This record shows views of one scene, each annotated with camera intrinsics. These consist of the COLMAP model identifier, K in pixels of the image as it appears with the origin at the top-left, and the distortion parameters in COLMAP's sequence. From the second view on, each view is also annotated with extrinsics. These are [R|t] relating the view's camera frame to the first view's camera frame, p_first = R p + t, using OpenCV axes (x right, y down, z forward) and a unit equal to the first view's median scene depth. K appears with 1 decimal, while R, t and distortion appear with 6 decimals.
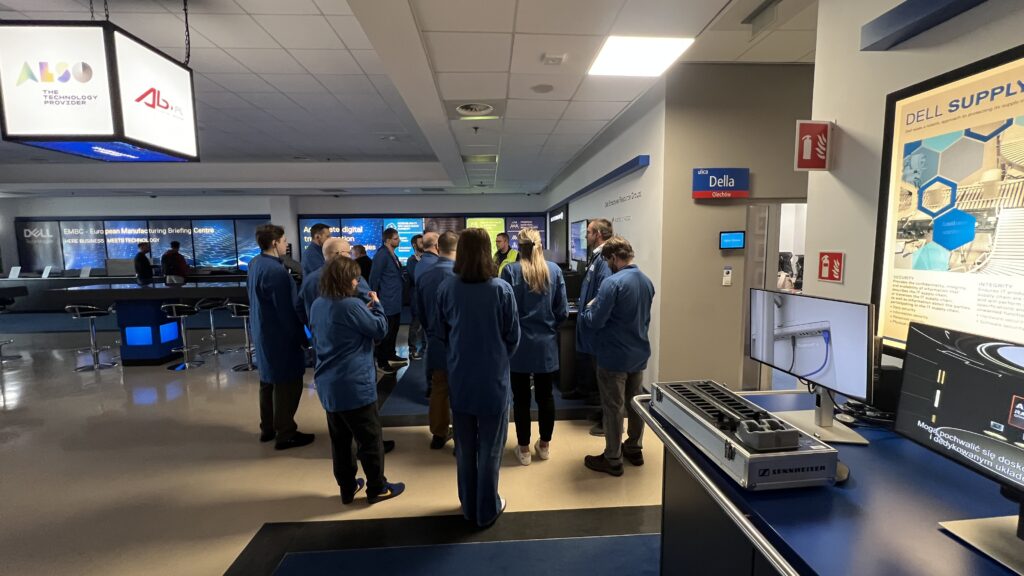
lens RADIAL K [[411.5, 0, 508.9], [0, 411.5, 284.2], [0, 0, 1]] dist [0.001796, -0.000615]
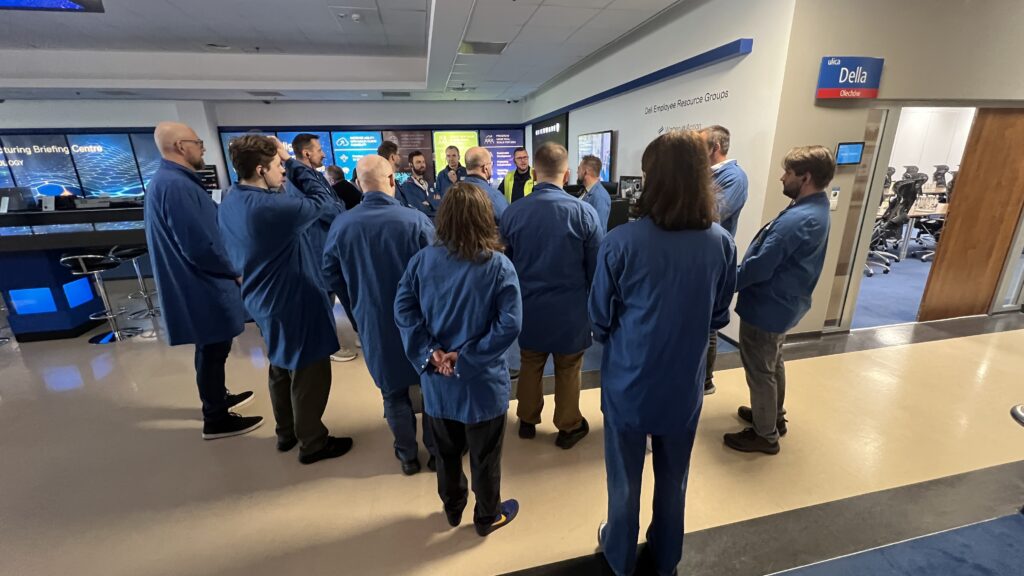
lens RADIAL K [[411.5, 0, 508.9], [0, 411.5, 284.2], [0, 0, 1]] dist [0.001796, -0.000615]
pose [[0.988086, -0.055353, 0.143601, -0.094307], [0.026925, 0.980865, 0.192818, -0.010509], [-0.151526, -0.186654, 0.970670, 0.095221]]
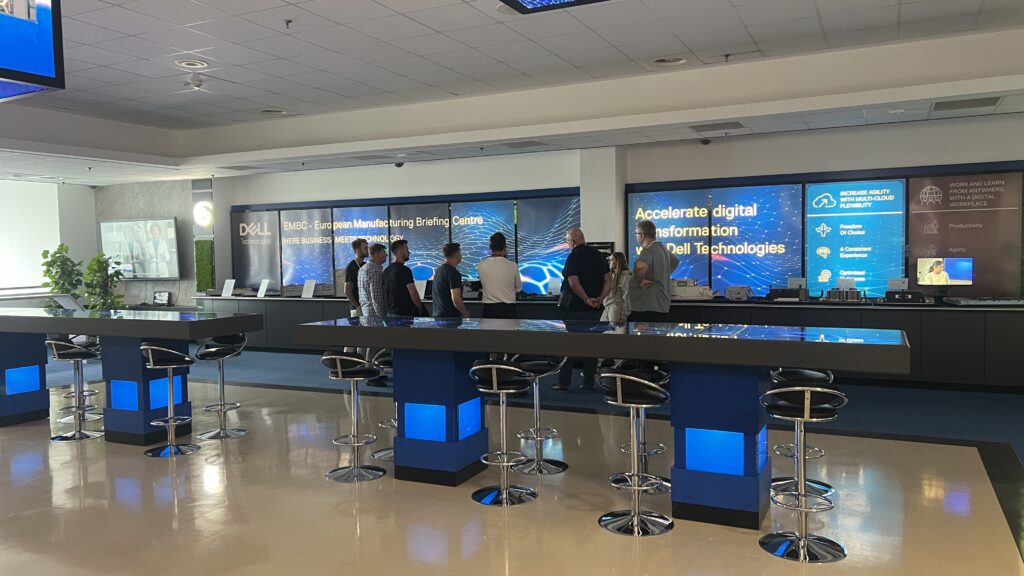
lens RADIAL K [[768.6, 0, 512.0], [0, 768.6, 288.0], [0, 0, 1]] dist [0.088474, -0.003521]
pose [[0.877869, 0.020083, -0.478479, -0.187005], [-0.039648, 0.998738, -0.030824, -0.007733], [0.477256, 0.046030, 0.877558, 0.110497]]
